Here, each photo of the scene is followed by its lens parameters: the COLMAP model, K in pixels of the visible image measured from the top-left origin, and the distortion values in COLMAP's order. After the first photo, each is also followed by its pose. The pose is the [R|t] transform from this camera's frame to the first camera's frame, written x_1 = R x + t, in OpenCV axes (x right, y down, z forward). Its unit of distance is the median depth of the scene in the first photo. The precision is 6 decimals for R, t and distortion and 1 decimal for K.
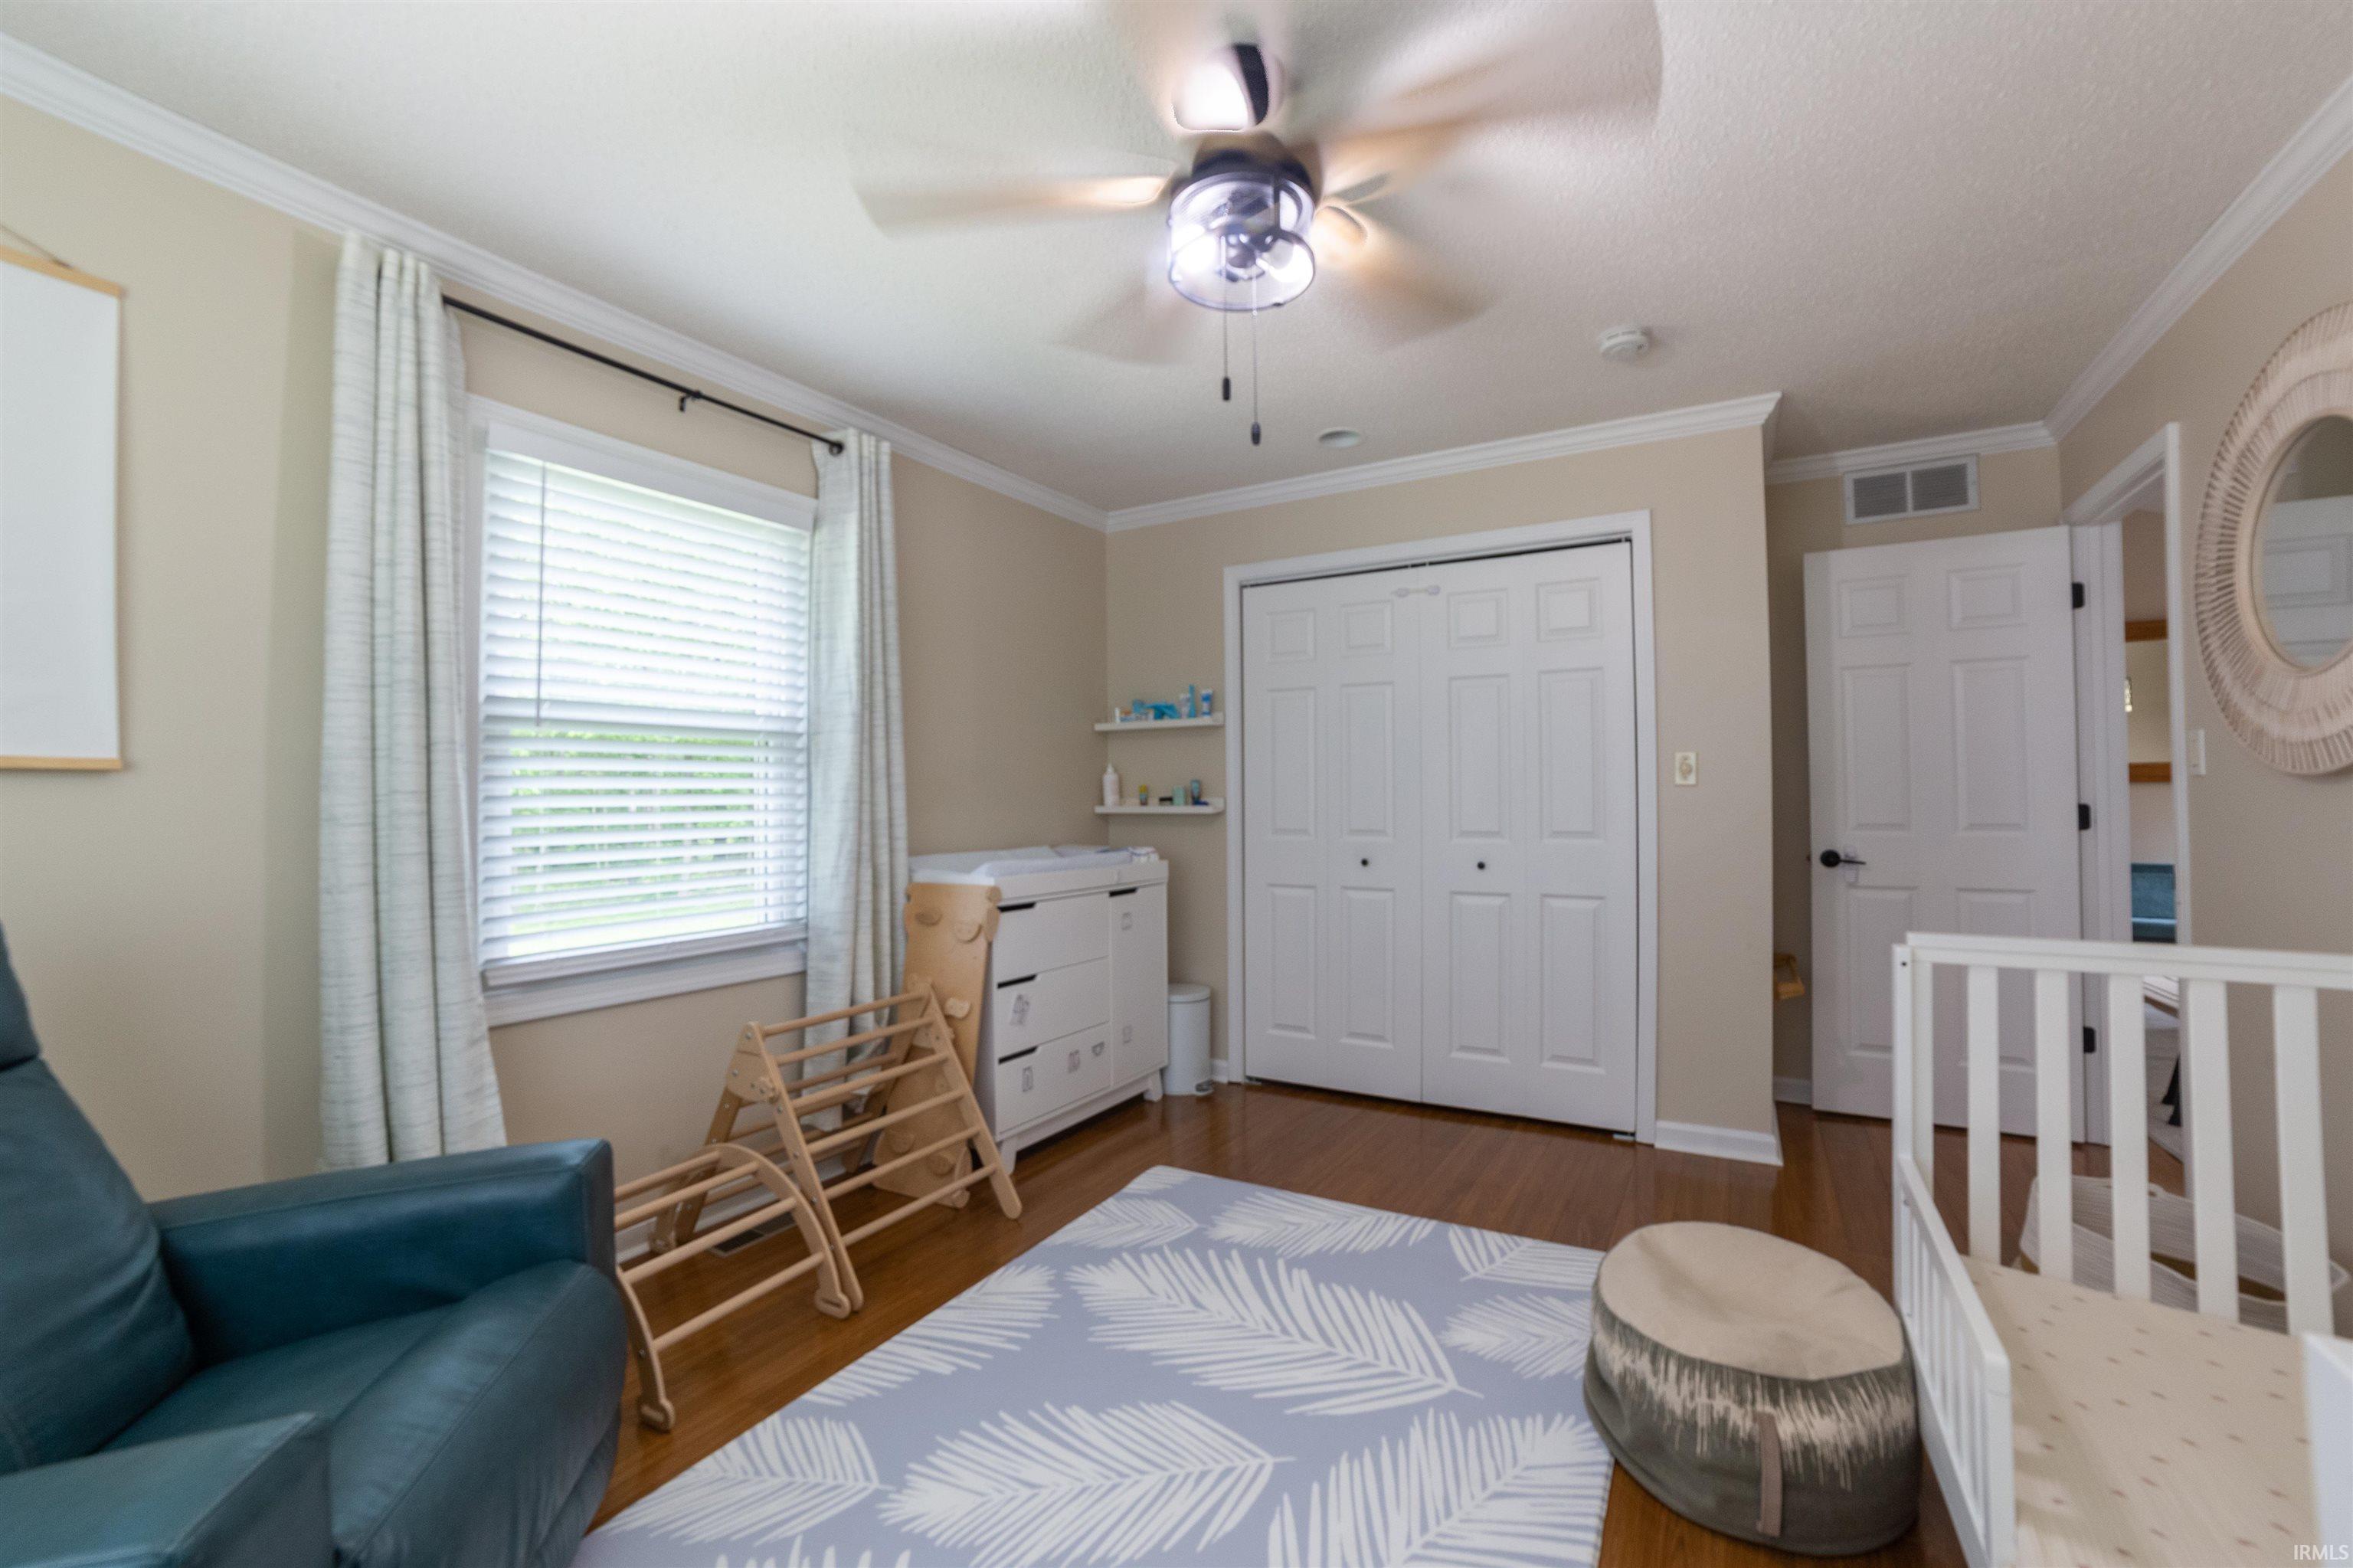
lens RADIAL K [[962.5, 0, 1176.5], [0, 962.5, 784.0], [0, 0, 1]] dist [-0.079027, 0.033106]
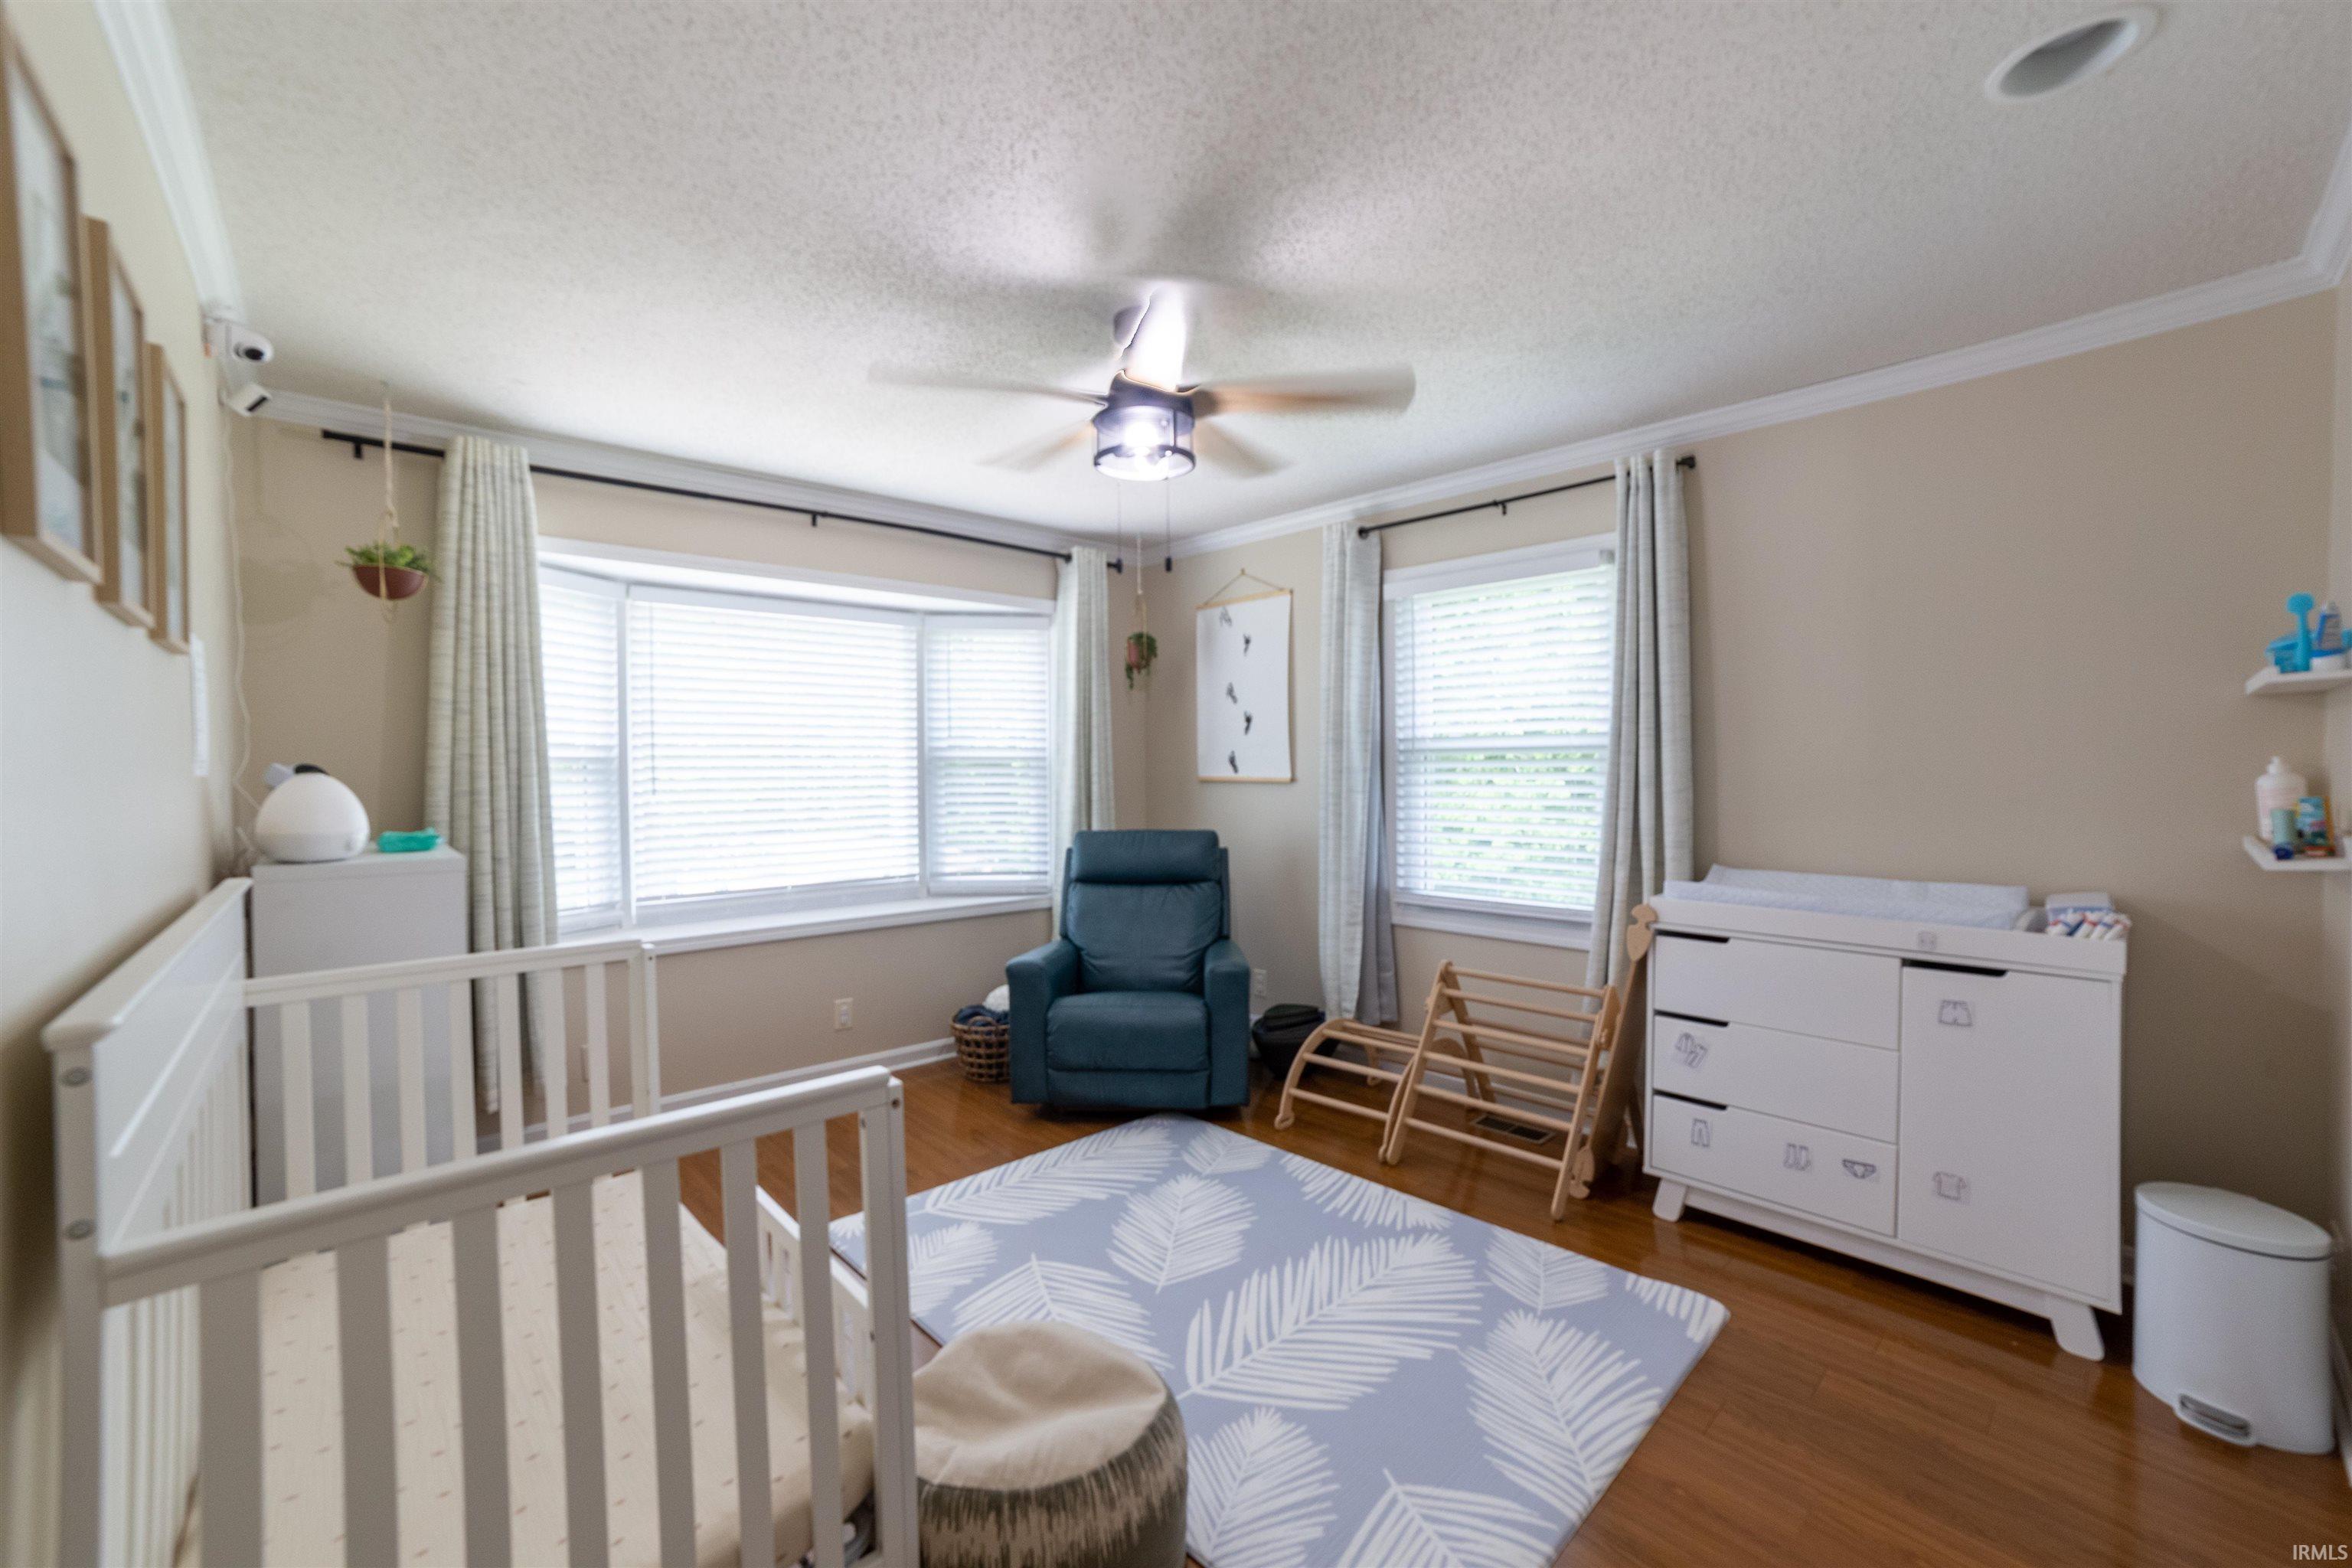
lens RADIAL K [[962.0, 0, 1176.0], [0, 962.0, 784.0], [0, 0, 1]] dist [-0.079027, 0.033106]
pose [[-0.292847, 0.029297, -0.955710, 1.035083], [0.024201, 0.999437, 0.023222, -0.056843], [0.955853, -0.016329, -0.293392, 1.032804]]
